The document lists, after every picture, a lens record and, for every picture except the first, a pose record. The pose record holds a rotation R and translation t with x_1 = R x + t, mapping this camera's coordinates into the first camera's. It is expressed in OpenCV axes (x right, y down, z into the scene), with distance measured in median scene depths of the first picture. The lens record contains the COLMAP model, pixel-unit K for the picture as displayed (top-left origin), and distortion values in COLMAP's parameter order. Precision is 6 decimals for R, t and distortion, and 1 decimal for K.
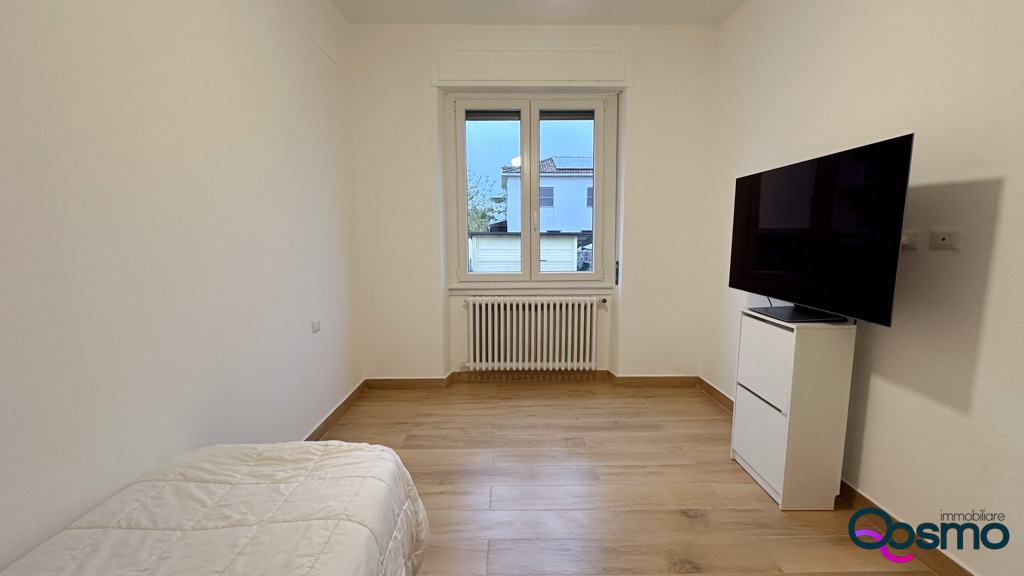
lens RADIAL K [[428.9, 0, 507.4], [0, 428.9, 293.7], [0, 0, 1]] dist [-0.005888, 0.001123]
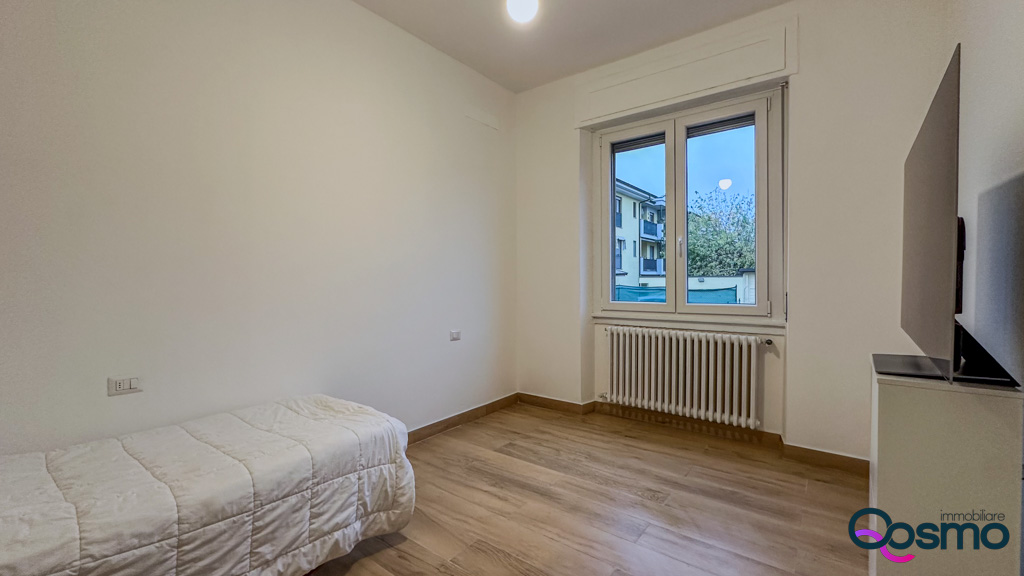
lens RADIAL K [[428.9, 0, 506.0], [0, 428.9, 291.9], [0, 0, 1]] dist [-0.005888, 0.001123]
pose [[0.773965, 0.016104, -0.633023, 0.381186], [-0.078734, 0.994367, -0.070967, 0.020600], [0.628314, 0.104766, 0.770873, 0.089104]]
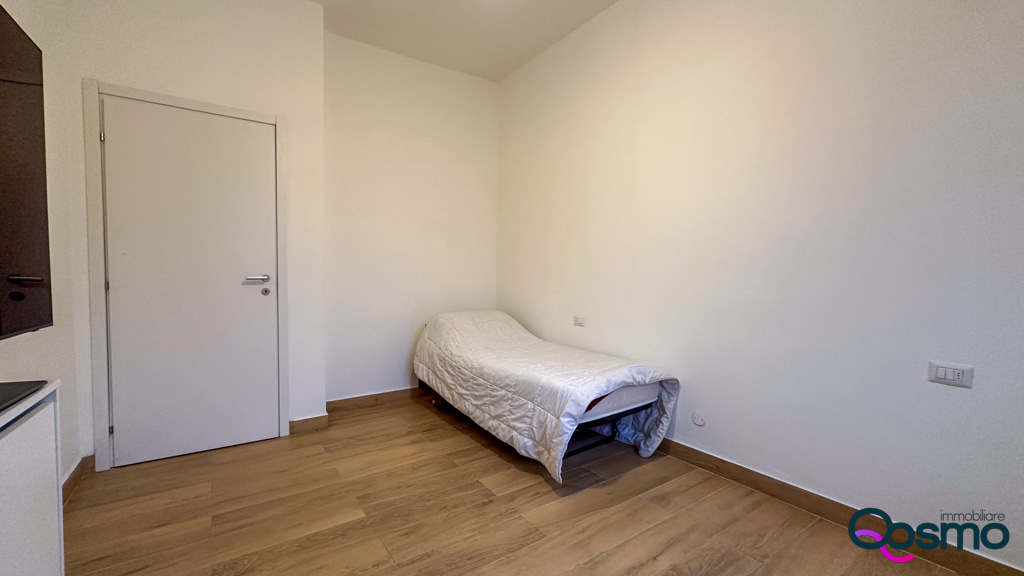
lens RADIAL K [[428.9, 0, 503.8], [0, 428.9, 291.9], [0, 0, 1]] dist [-0.005888, 0.001123]
pose [[-0.846783, 0.018093, -0.531631, 0.310774], [-0.078129, 0.984352, 0.157943, -0.067471], [0.526170, 0.175279, -0.832119, 0.949334]]
